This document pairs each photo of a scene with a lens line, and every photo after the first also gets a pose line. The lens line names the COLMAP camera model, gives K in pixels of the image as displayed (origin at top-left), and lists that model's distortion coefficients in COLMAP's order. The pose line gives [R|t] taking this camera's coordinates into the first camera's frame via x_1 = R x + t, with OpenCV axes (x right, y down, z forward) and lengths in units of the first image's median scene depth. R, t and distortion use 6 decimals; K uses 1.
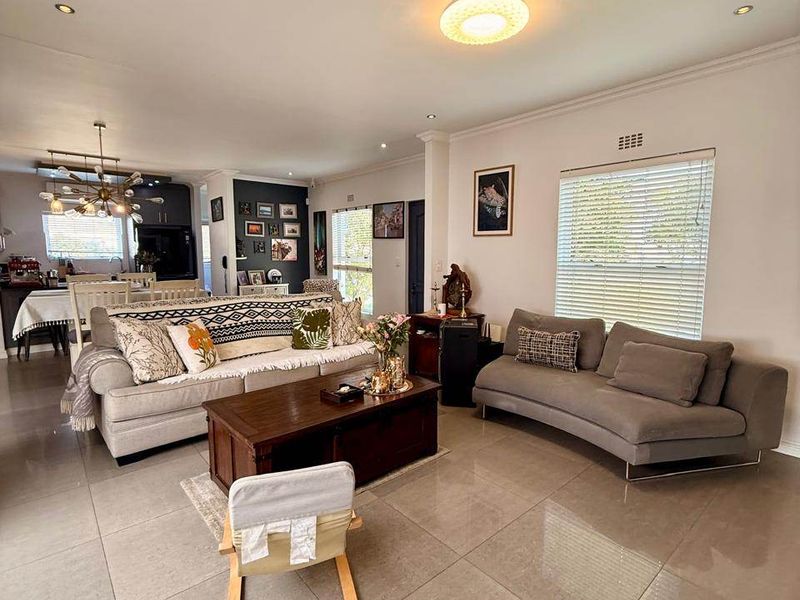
lens RADIAL K [[423.0, 0, 399.7], [0, 423.0, 299.8], [0, 0, 1]] dist [0.005275, 0.000796]
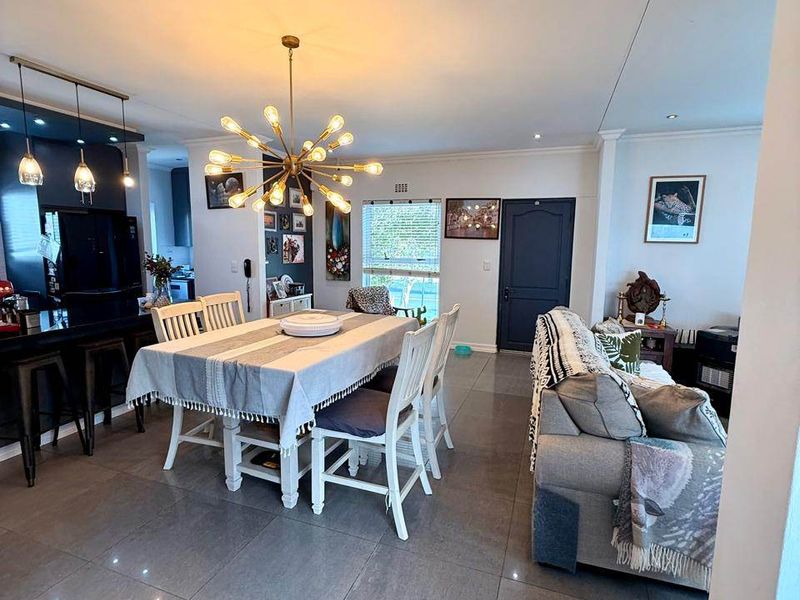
lens RADIAL K [[423.0, 0, 400.4], [0, 423.0, 300.5], [0, 0, 1]] dist [0.005275, 0.000796]
pose [[0.873298, -0.057500, 0.483781, -0.548904], [0.044632, 0.998277, 0.038083, -0.052918], [-0.485137, -0.011666, 0.874360, 0.276099]]
